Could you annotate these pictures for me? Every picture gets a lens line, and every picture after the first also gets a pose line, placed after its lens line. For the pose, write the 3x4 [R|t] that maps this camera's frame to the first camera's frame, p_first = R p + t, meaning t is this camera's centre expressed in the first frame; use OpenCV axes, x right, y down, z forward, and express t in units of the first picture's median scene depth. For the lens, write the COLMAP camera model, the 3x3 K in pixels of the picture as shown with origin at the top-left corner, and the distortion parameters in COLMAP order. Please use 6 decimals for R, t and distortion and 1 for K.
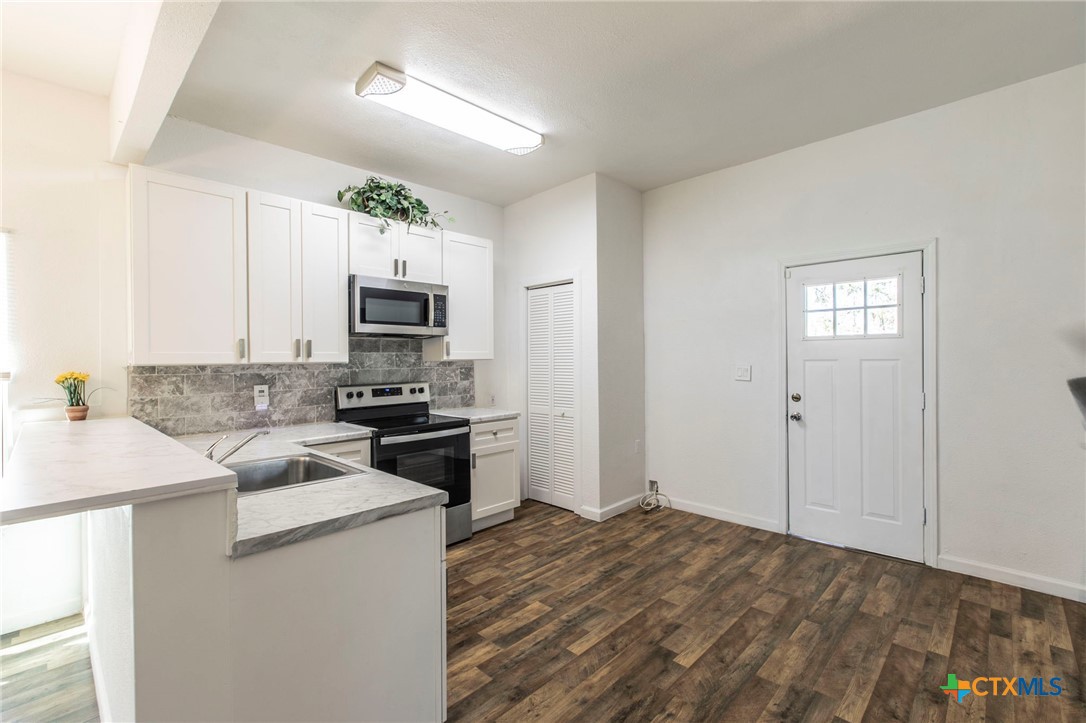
lens RADIAL K [[477.5, 0, 543.0], [0, 477.5, 361.5], [0, 0, 1]] dist [-0.004216, -0.000818]
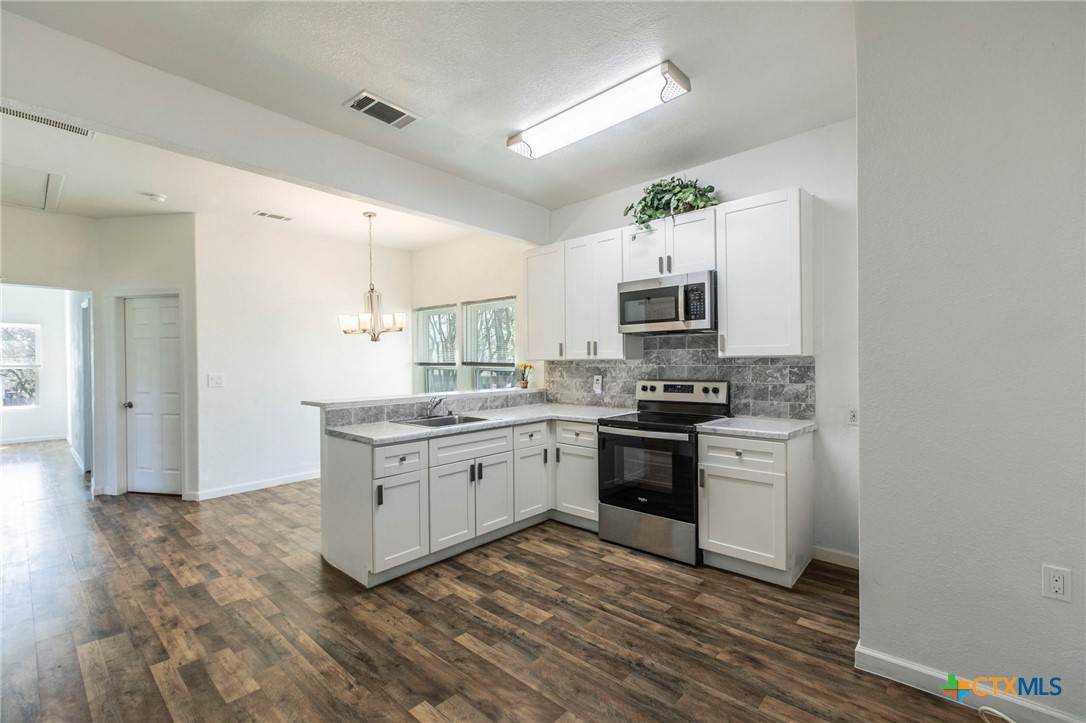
lens RADIAL K [[477.5, 0, 543.0], [0, 477.5, 361.5], [0, 0, 1]] dist [-0.004216, -0.000818]
pose [[0.035165, 0.011481, -0.999316, 0.739594], [0.004724, 0.999921, 0.011655, -0.006585], [0.999370, -0.005131, 0.035108, 0.762254]]
